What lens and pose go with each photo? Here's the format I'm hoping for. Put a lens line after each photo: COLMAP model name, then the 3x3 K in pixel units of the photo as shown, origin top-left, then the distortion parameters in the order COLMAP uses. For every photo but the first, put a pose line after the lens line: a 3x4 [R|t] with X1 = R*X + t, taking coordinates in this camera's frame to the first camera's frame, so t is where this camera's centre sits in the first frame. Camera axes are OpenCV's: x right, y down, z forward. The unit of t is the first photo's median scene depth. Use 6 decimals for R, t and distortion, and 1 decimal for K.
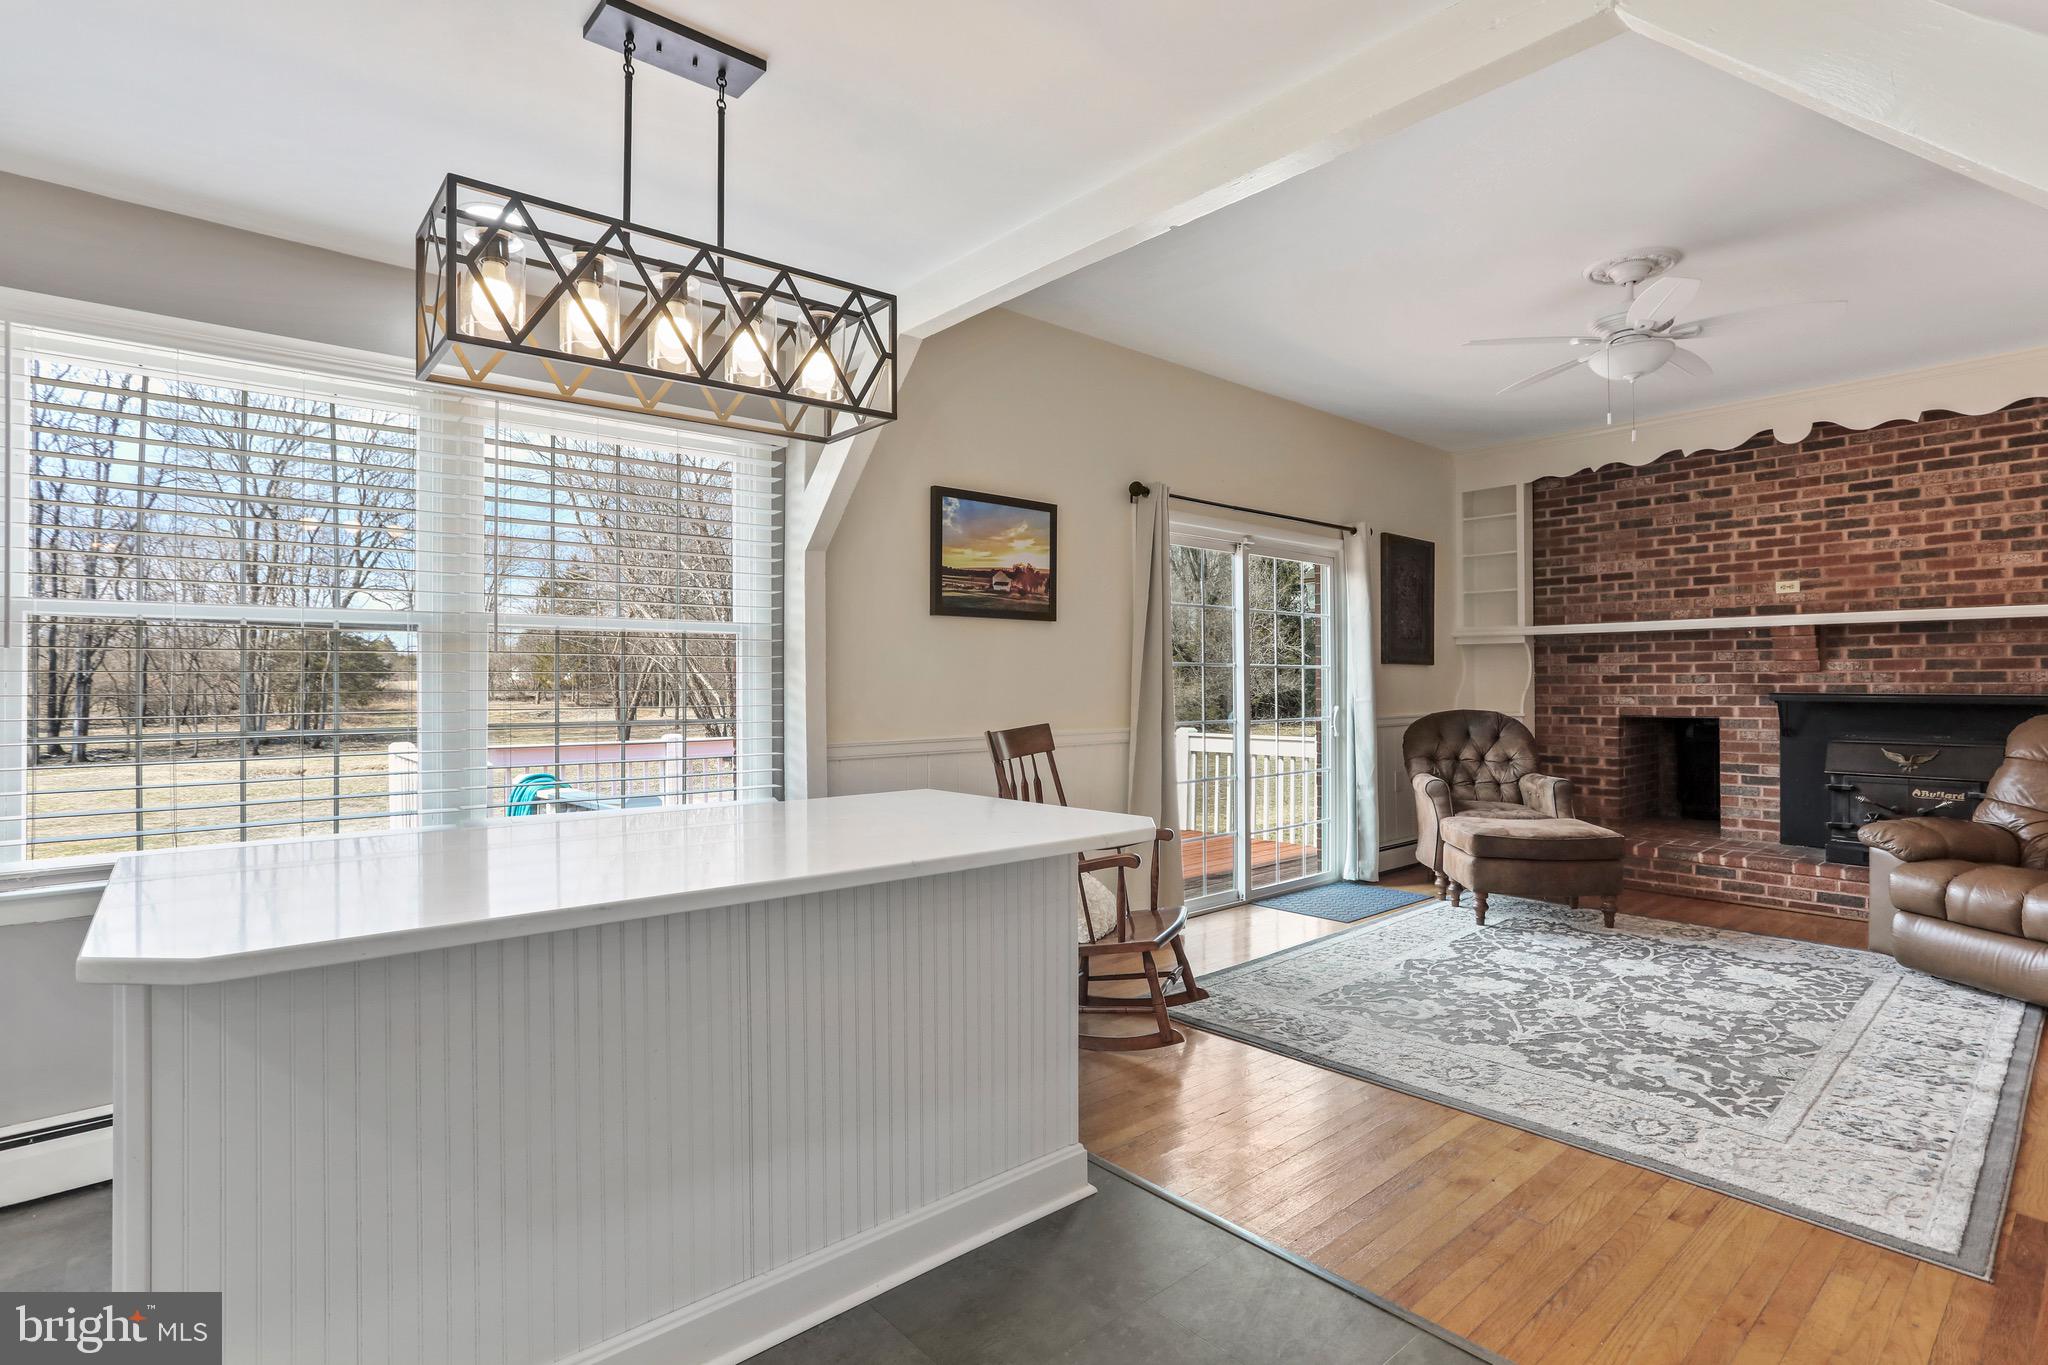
lens RADIAL K [[1008.0, 0, 1019.4], [0, 1008.0, 674.0], [0, 0, 1]] dist [-0.050859, 0.027414]
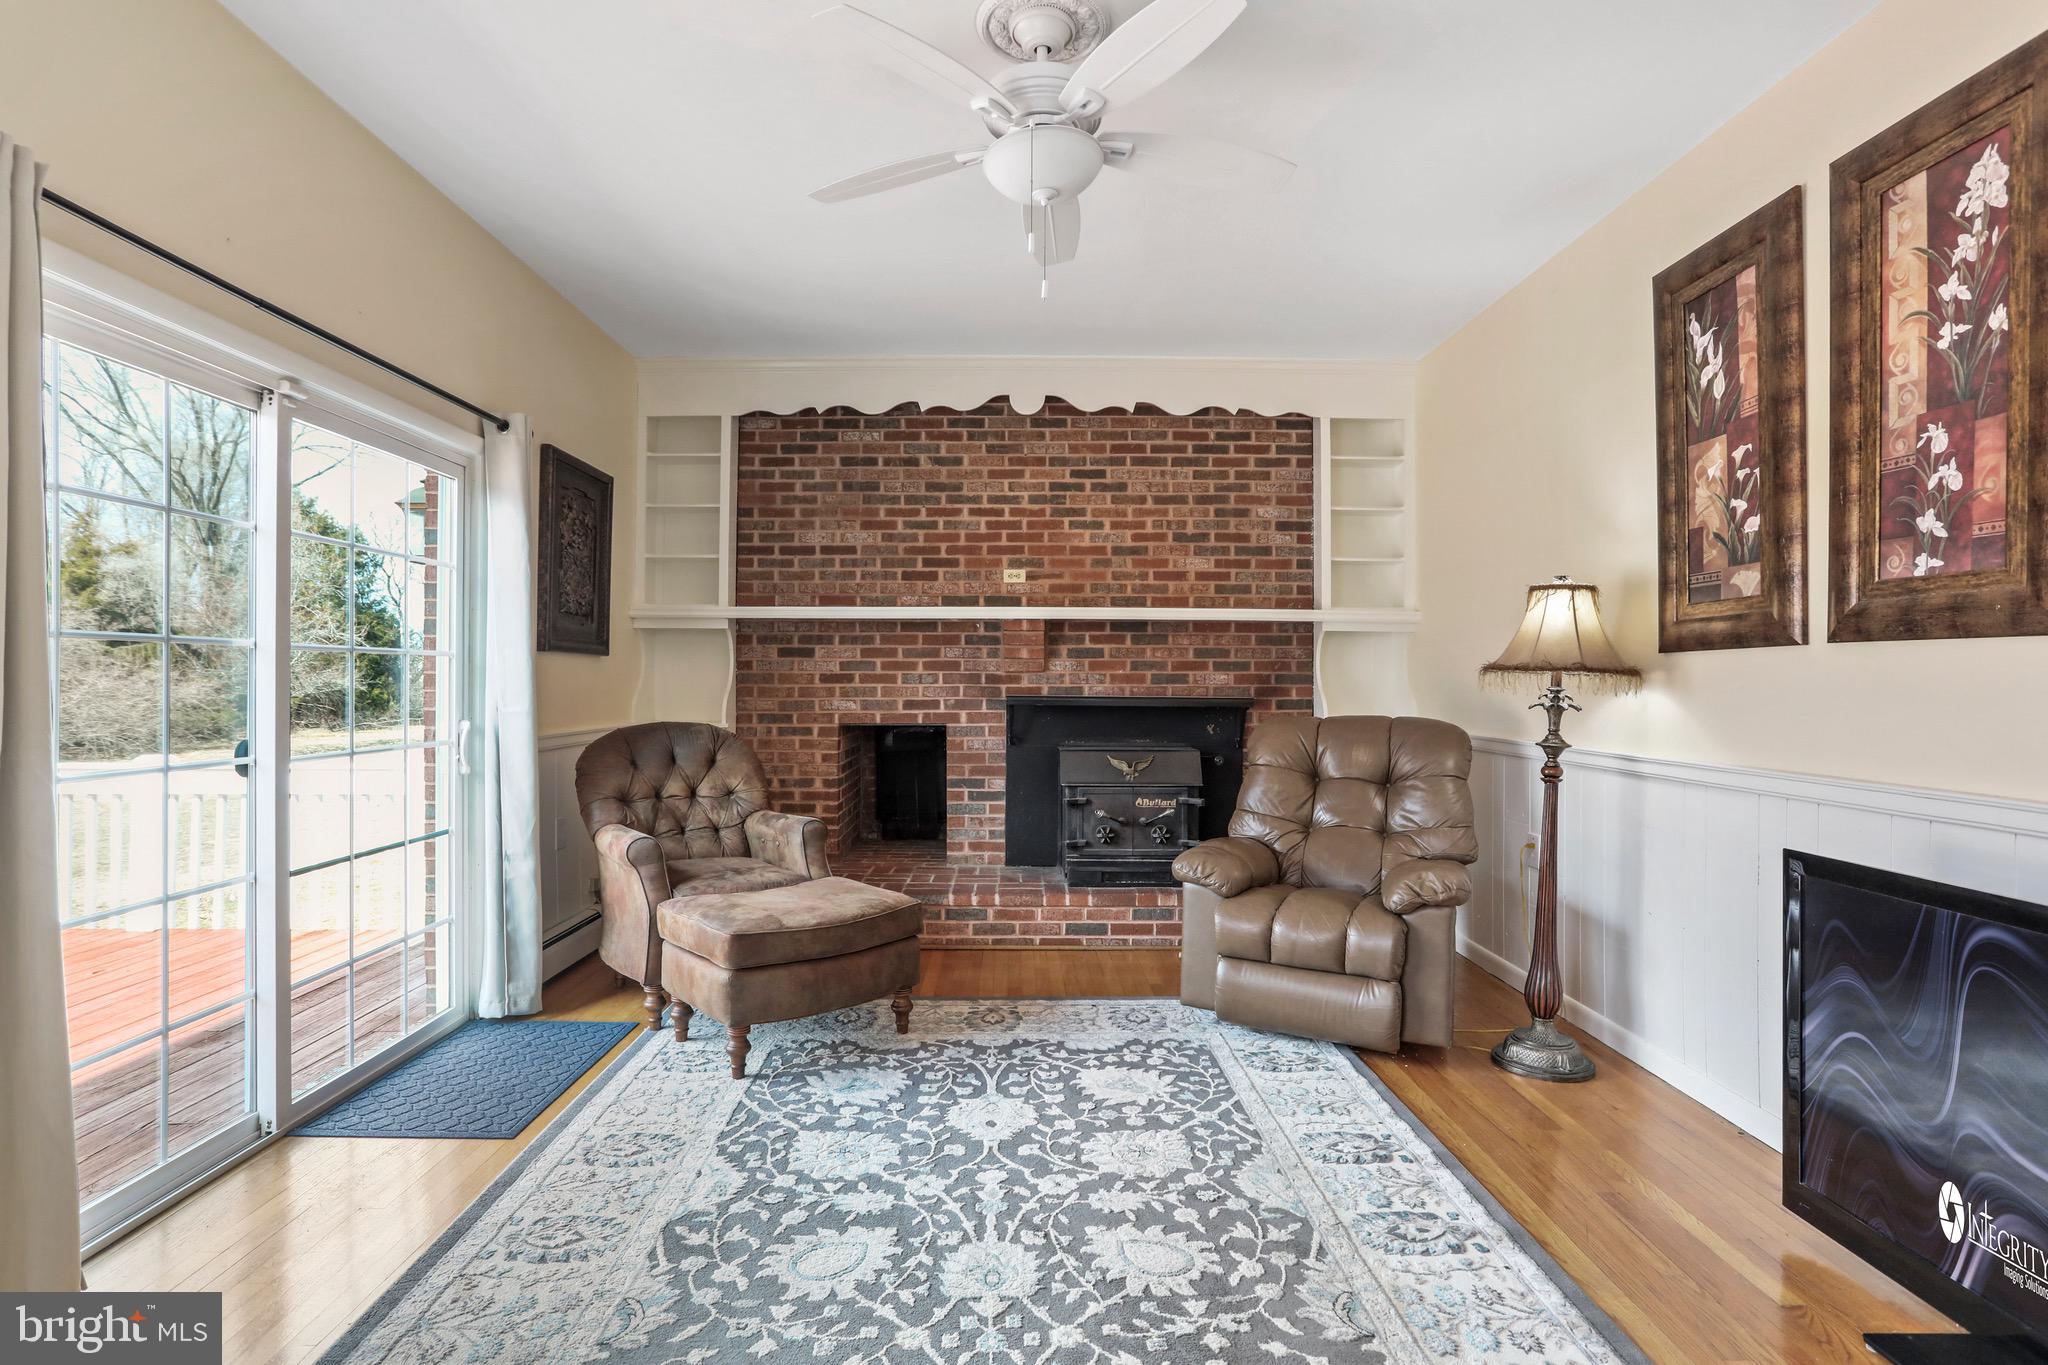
lens RADIAL K [[1008.0, 0, 1019.0], [0, 1008.0, 672.9], [0, 0, 1]] dist [-0.050859, 0.027414]
pose [[0.647761, 0.010668, 0.761769, 0.093217], [-0.012350, 0.999918, -0.003501, 0.002268], [-0.761744, -0.007140, 0.647839, 0.423623]]
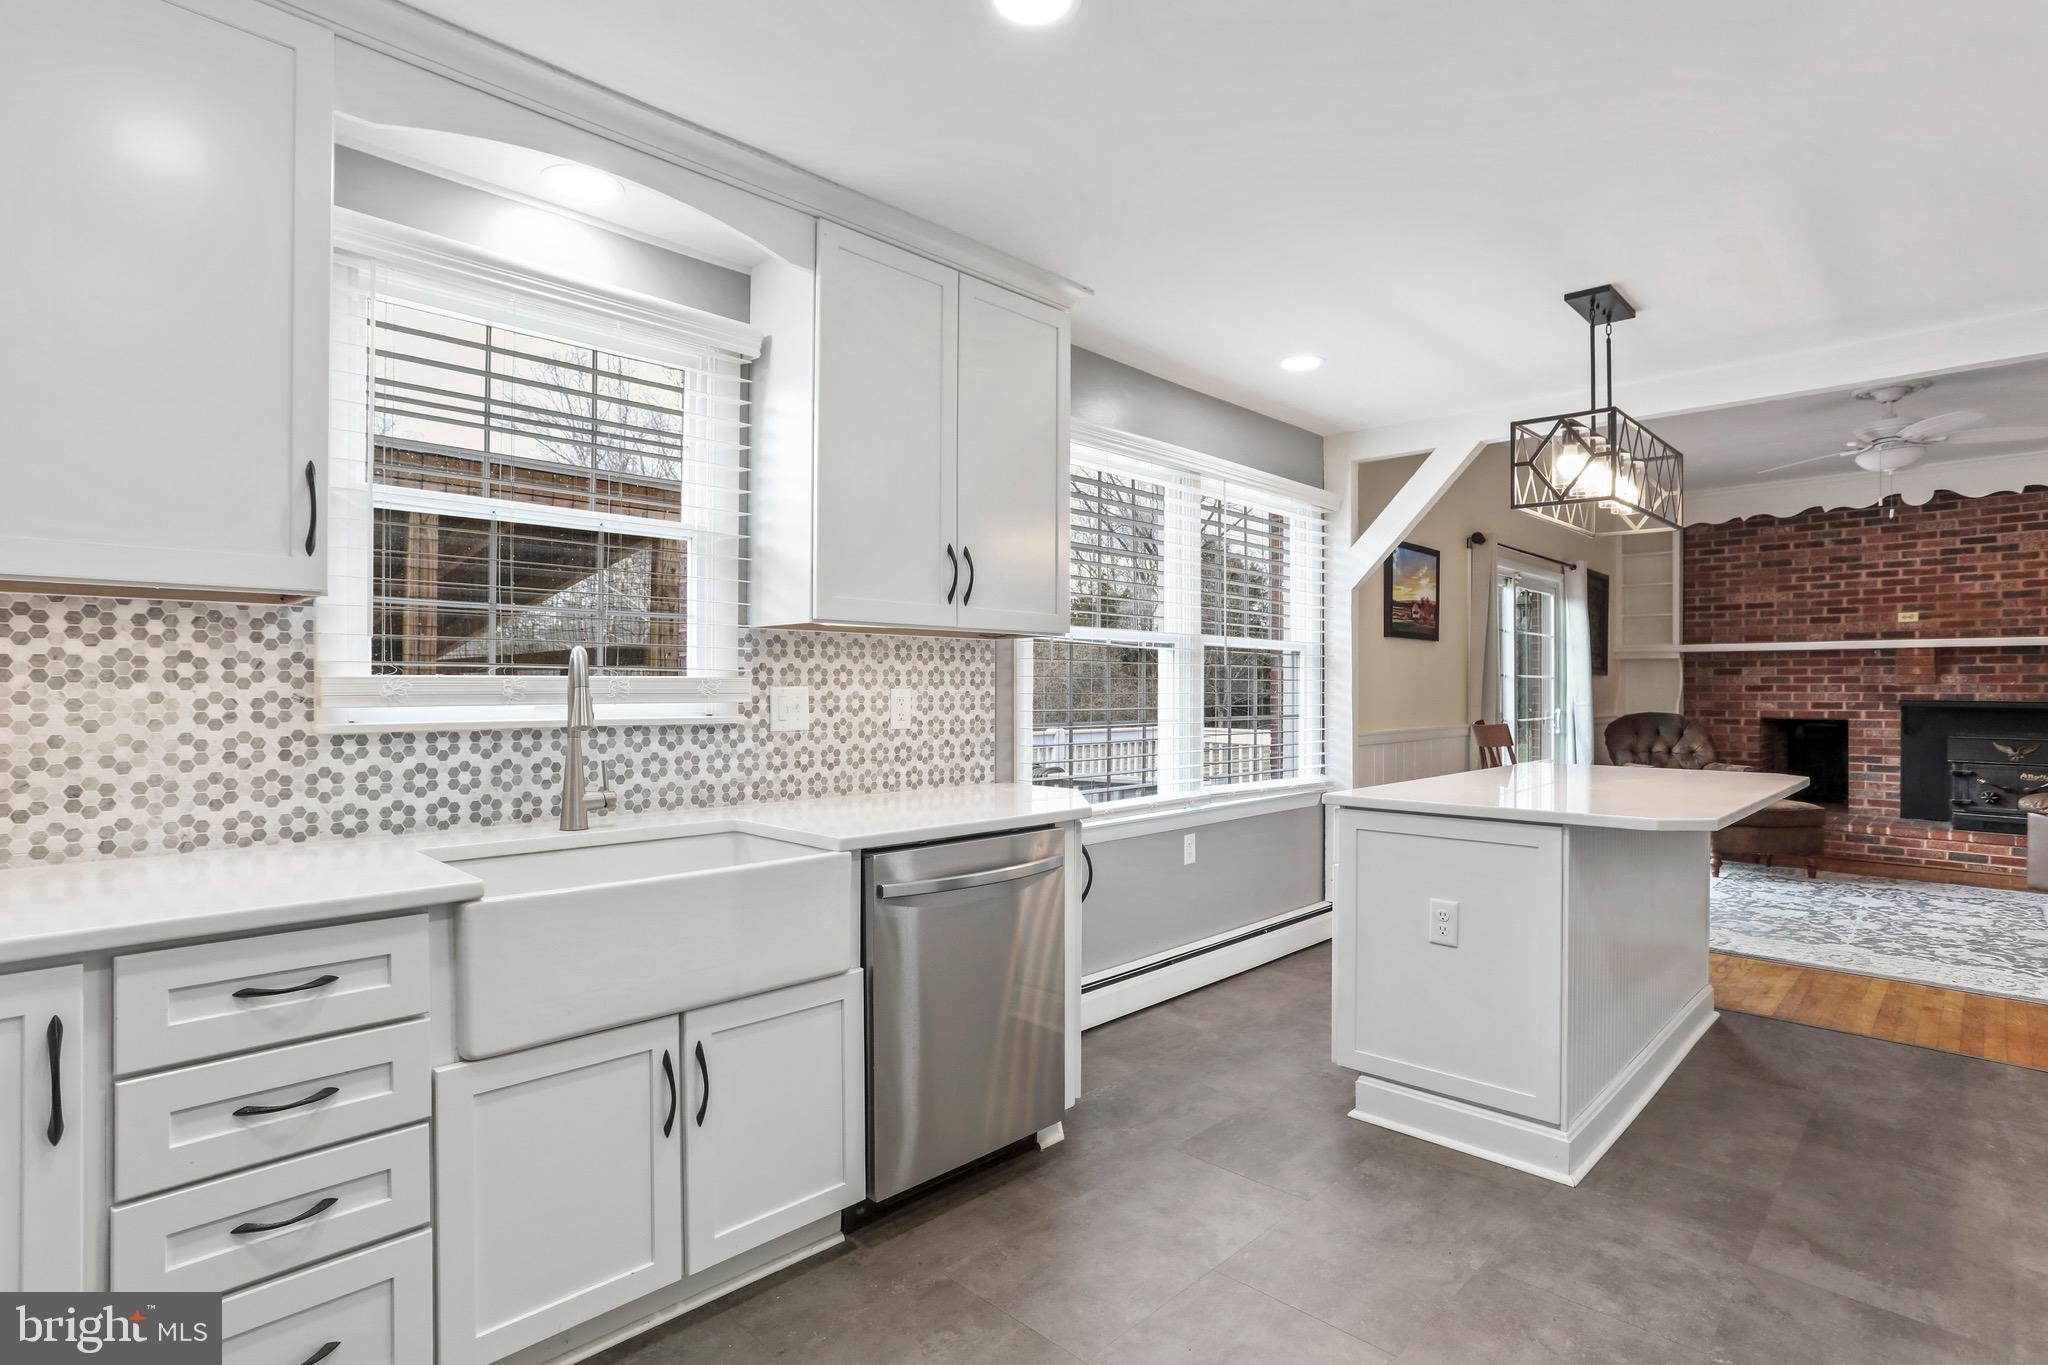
lens RADIAL K [[1008.0, 0, 1026.9], [0, 1008.0, 683.9], [0, 0, 1]] dist [-0.050859, 0.027414]
pose [[0.996750, 0.005932, 0.080340, -0.481322], [-0.006326, 0.999969, 0.004657, -0.000278], [-0.080310, -0.005150, 0.996757, -0.189260]]
